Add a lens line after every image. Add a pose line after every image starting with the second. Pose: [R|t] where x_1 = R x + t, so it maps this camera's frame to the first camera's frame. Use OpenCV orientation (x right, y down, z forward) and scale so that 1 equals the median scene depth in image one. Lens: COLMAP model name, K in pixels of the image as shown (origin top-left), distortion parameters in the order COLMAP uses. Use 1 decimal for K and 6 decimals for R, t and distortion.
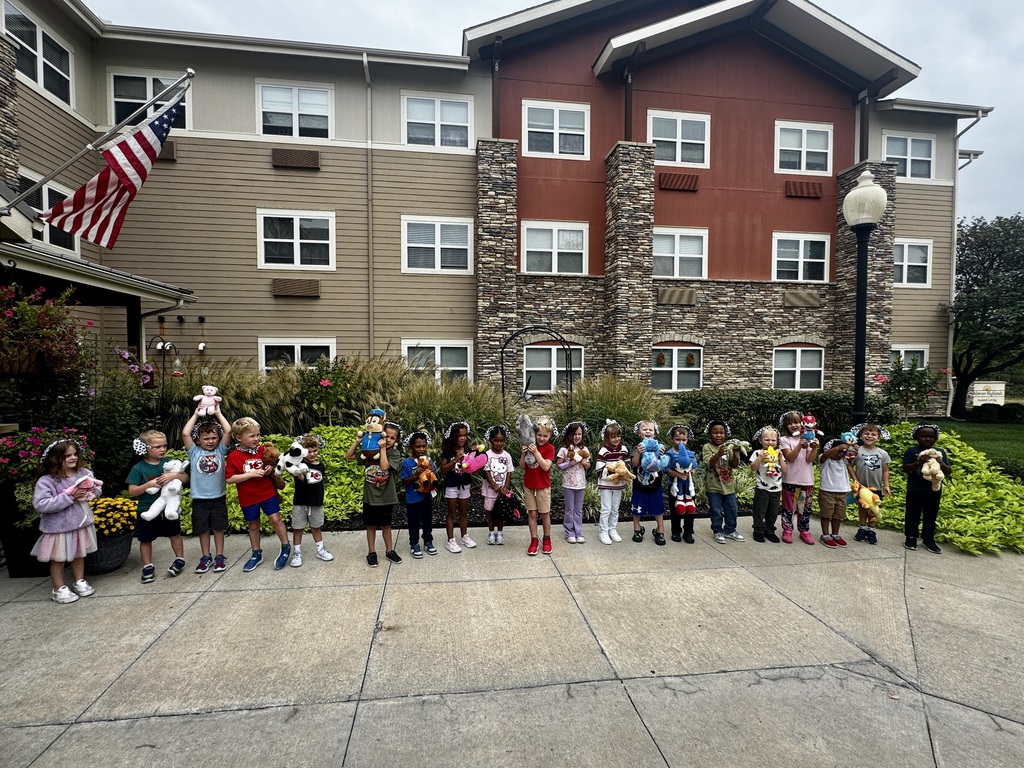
lens RADIAL K [[448.4, 0, 512.0], [0, 448.4, 384.0], [0, 0, 1]] dist [-0.001491, -0.000057]
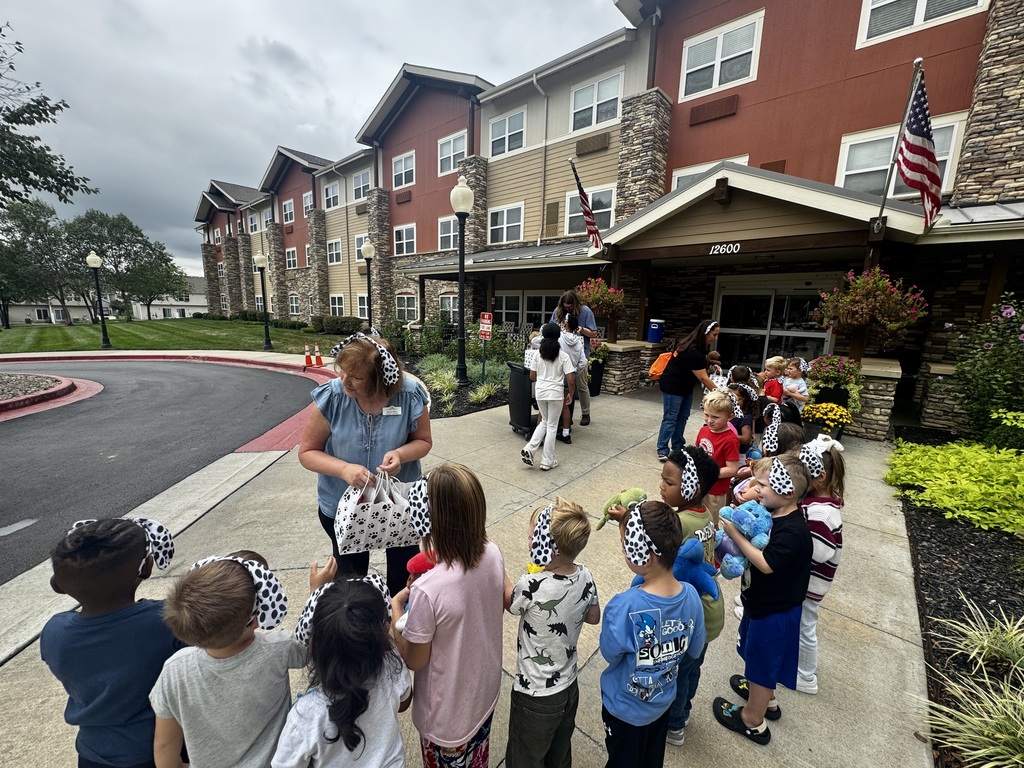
lens RADIAL K [[409.9, 0, 512.0], [0, 409.9, 384.0], [0, 0, 1]] dist [0.000223, -0.000027]
pose [[0.657911, 0.145660, -0.738875, 0.797753], [-0.051410, 0.987515, 0.148900, -0.000650], [0.751339, -0.059978, 0.657185, 0.102097]]
